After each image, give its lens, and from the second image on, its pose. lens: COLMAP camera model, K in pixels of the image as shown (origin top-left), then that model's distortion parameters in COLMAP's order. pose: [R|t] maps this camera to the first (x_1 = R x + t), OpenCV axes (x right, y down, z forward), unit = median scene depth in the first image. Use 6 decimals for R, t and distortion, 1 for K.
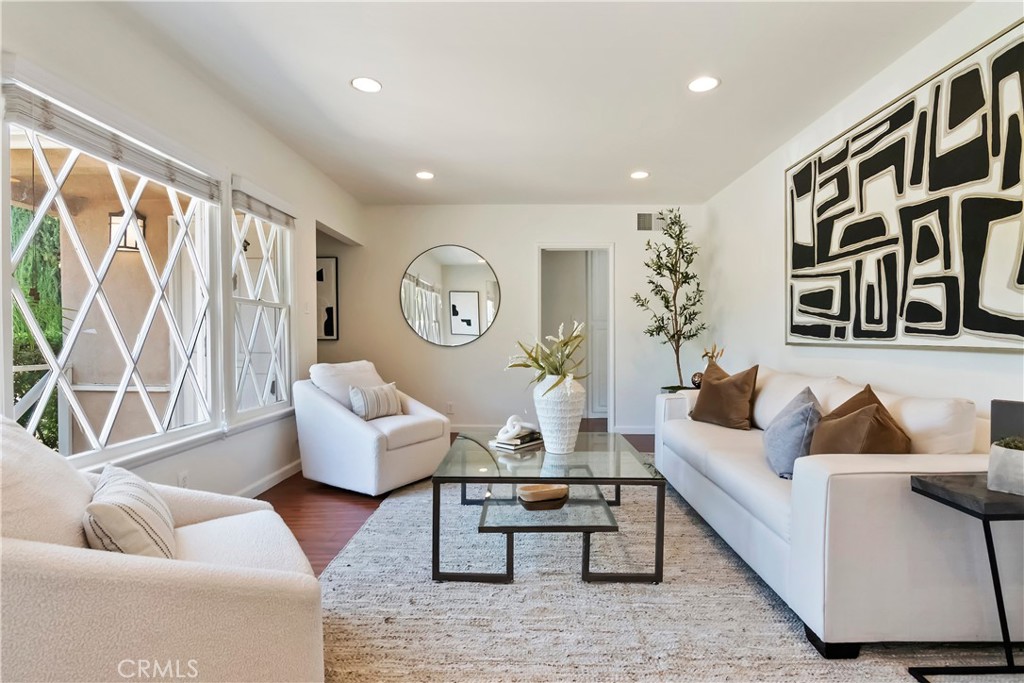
lens RADIAL K [[510.2, 0, 515.4], [0, 510.2, 332.6], [0, 0, 1]] dist [-0.000652, -0.000118]
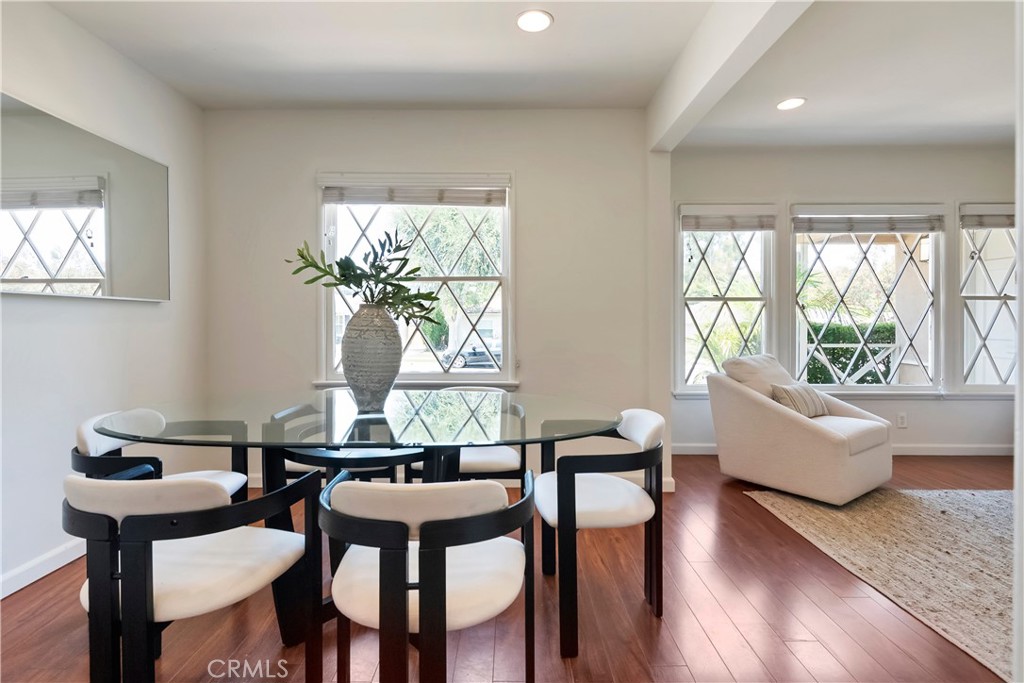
lens RADIAL K [[510.2, 0, 515.4], [0, 510.2, 332.6], [0, 0, 1]] dist [-0.000652, -0.000118]
pose [[0.022614, 0.016336, -0.999611, 1.057810], [0.001103, 0.999865, 0.016365, 0.000659], [0.999744, -0.001473, 0.022593, -0.266793]]
